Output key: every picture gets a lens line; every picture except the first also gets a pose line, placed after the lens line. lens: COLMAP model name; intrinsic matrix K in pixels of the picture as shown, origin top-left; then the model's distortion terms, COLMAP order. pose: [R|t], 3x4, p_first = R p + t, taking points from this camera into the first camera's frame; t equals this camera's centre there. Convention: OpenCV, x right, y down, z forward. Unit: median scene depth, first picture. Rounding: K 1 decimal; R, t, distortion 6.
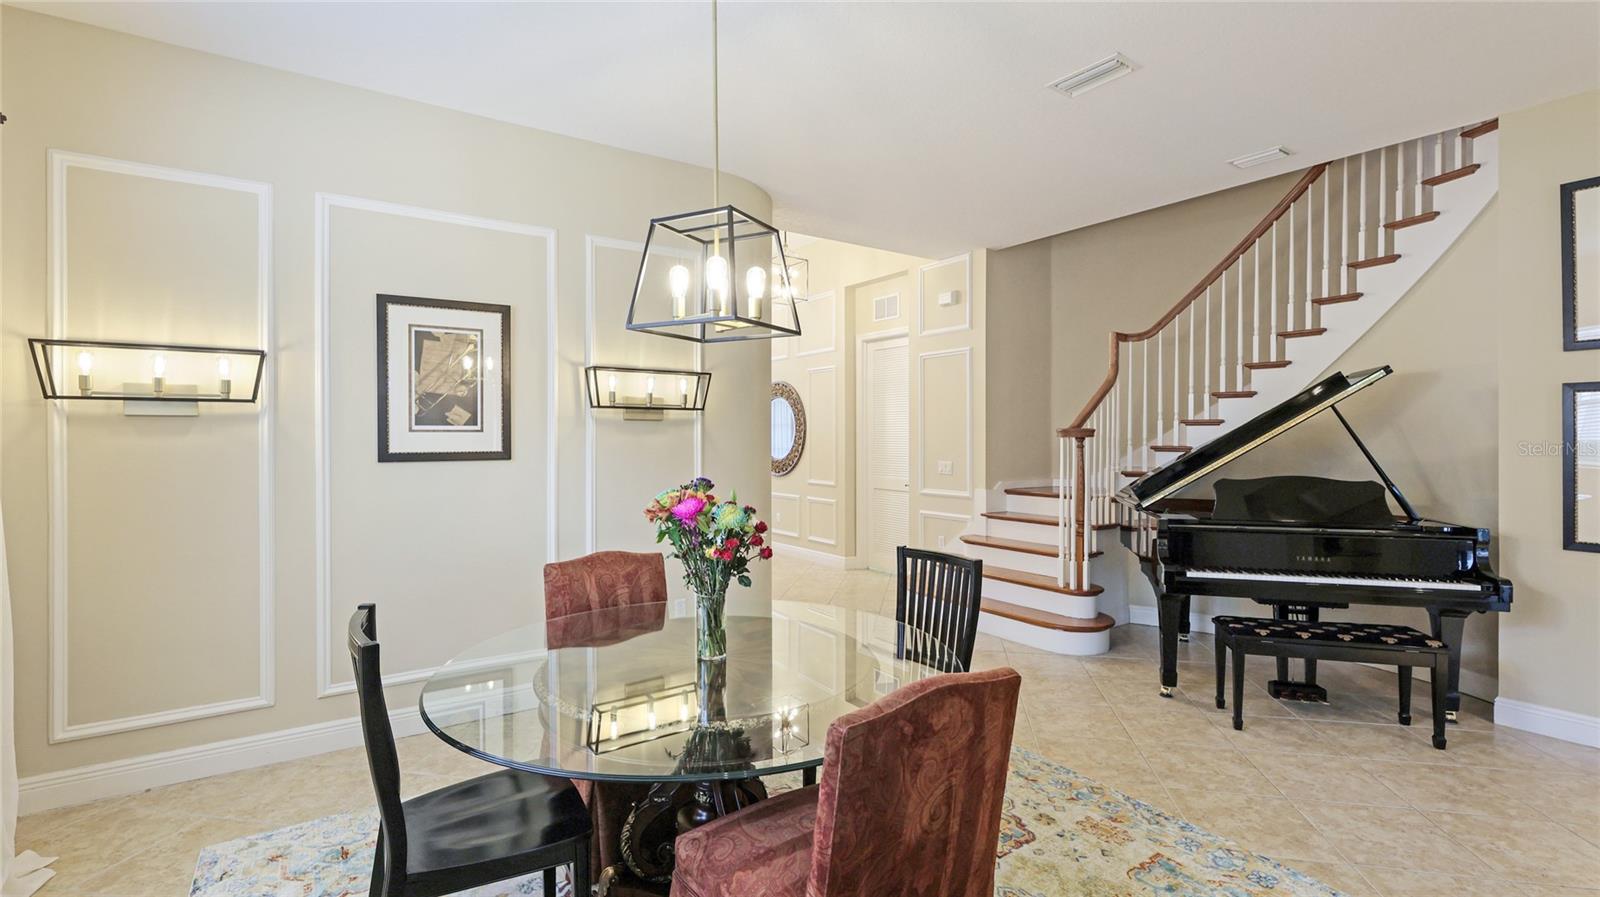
lens RADIAL K [[719.9, 0, 799.1], [0, 719.9, 439.4], [0, 0, 1]] dist [-0.000873, 0.000261]
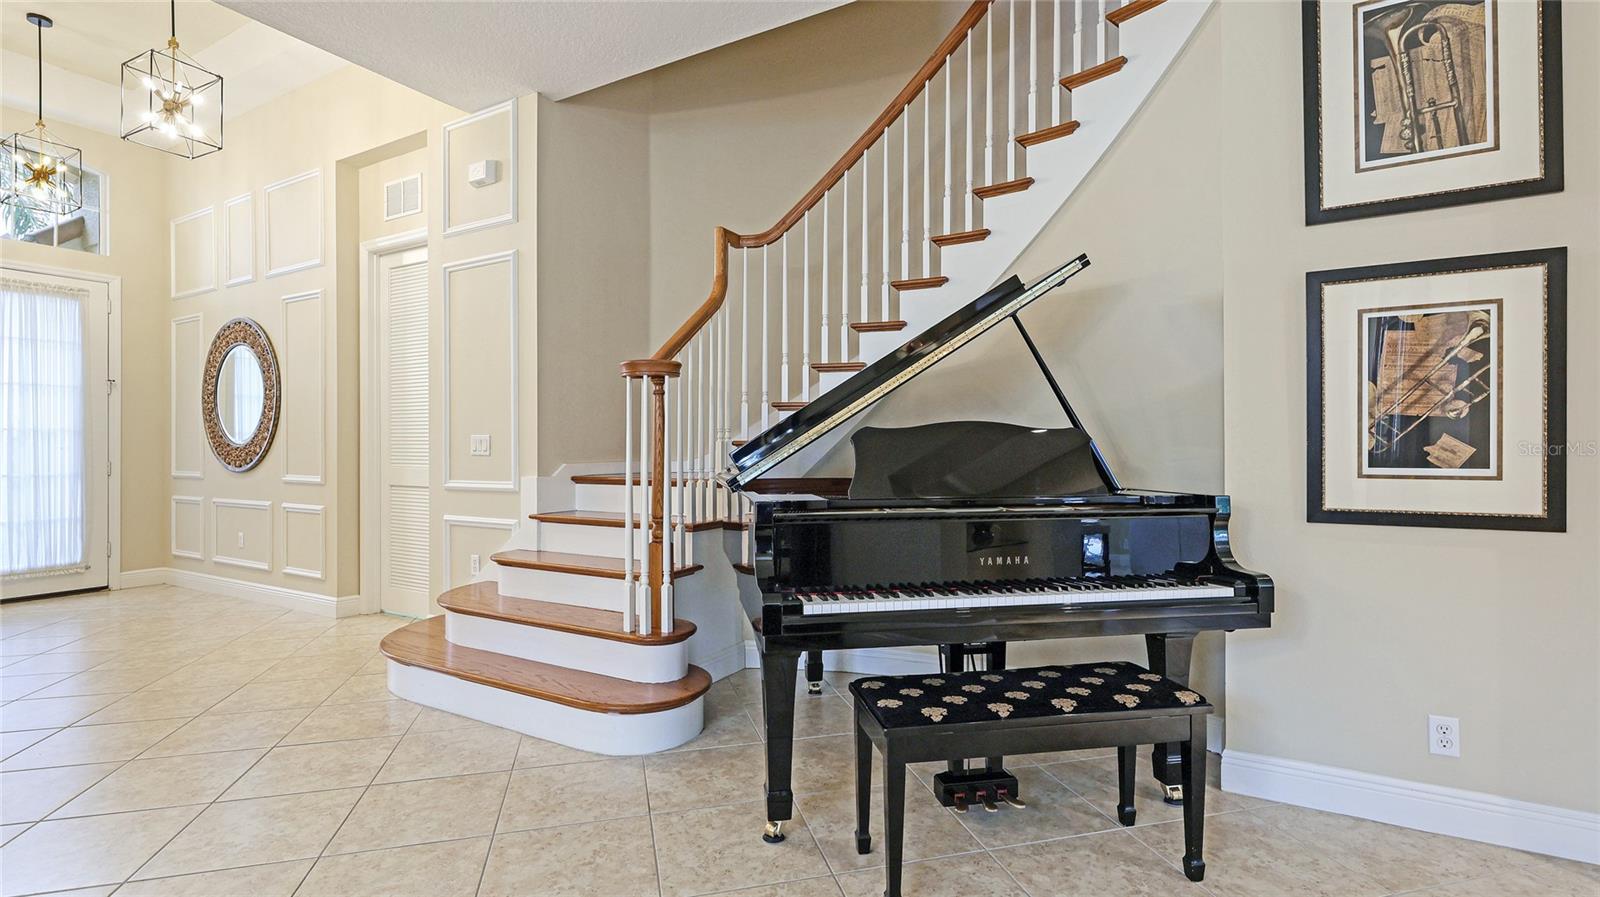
lens RADIAL K [[716.7, 0, 804.3], [0, 716.7, 438.2], [0, 0, 1]] dist [0.001808, 0.000539]
pose [[0.900664, 0.005207, 0.434485, 0.239758], [0.002432, 0.999852, -0.017023, 0.057860], [-0.434509, 0.016388, 0.900518, 0.409709]]
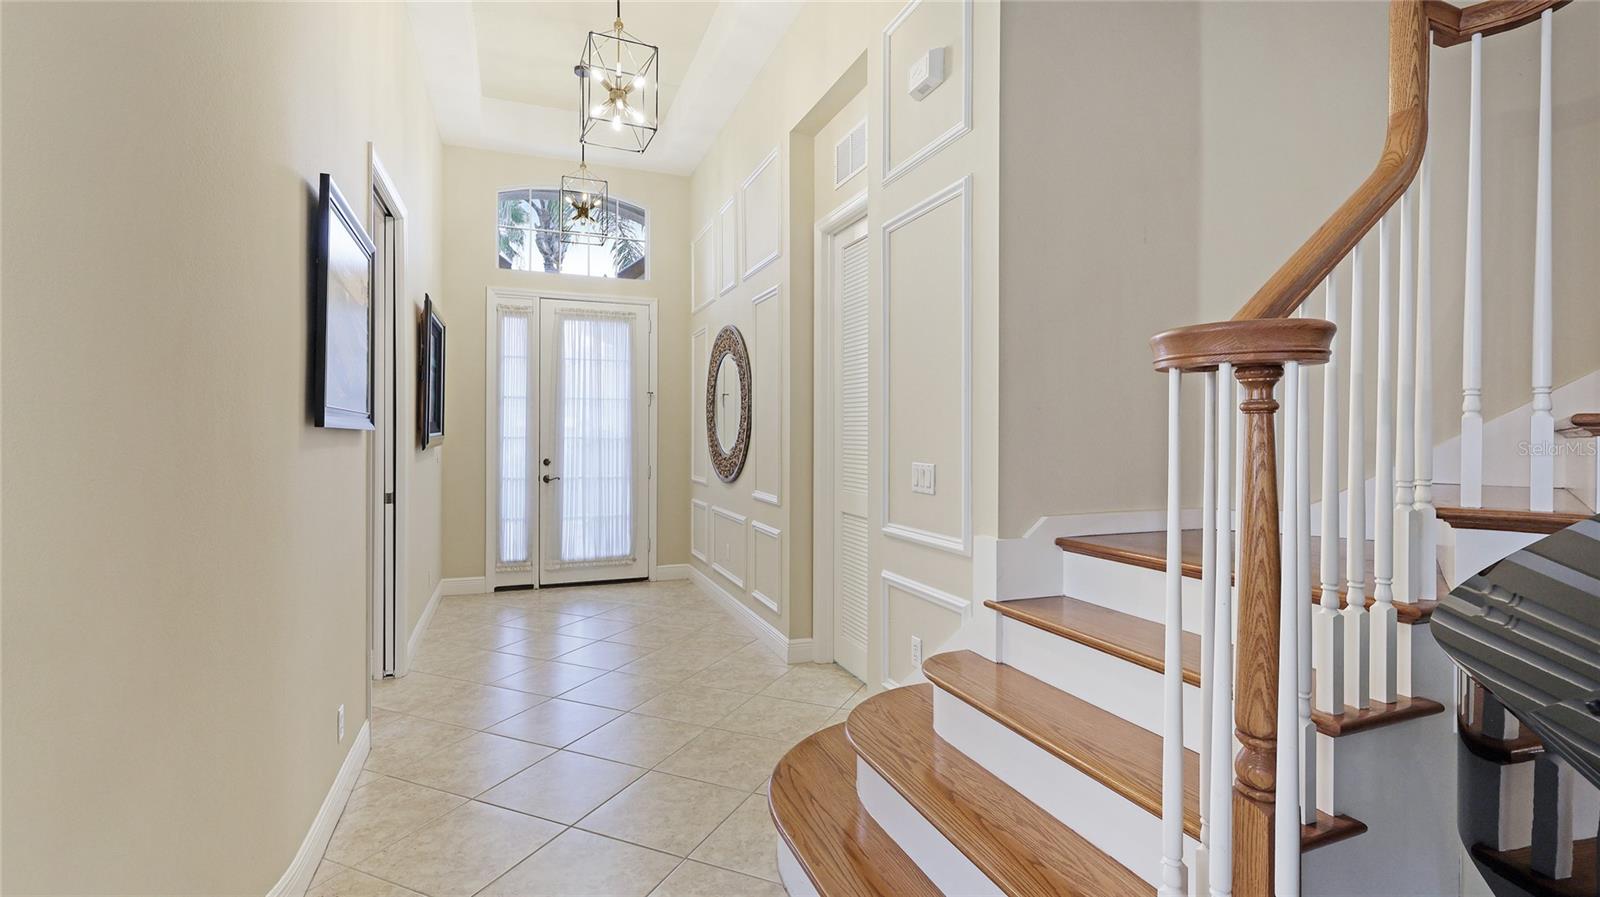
lens RADIAL K [[716.7, 0, 804.3], [0, 716.7, 438.2], [0, 0, 1]] dist [0.001808, 0.000539]
pose [[0.972502, 0.008011, -0.232756, 0.301058], [-0.007817, 0.999968, 0.001757, 0.020563], [0.232762, 0.000111, 0.972534, 0.740069]]
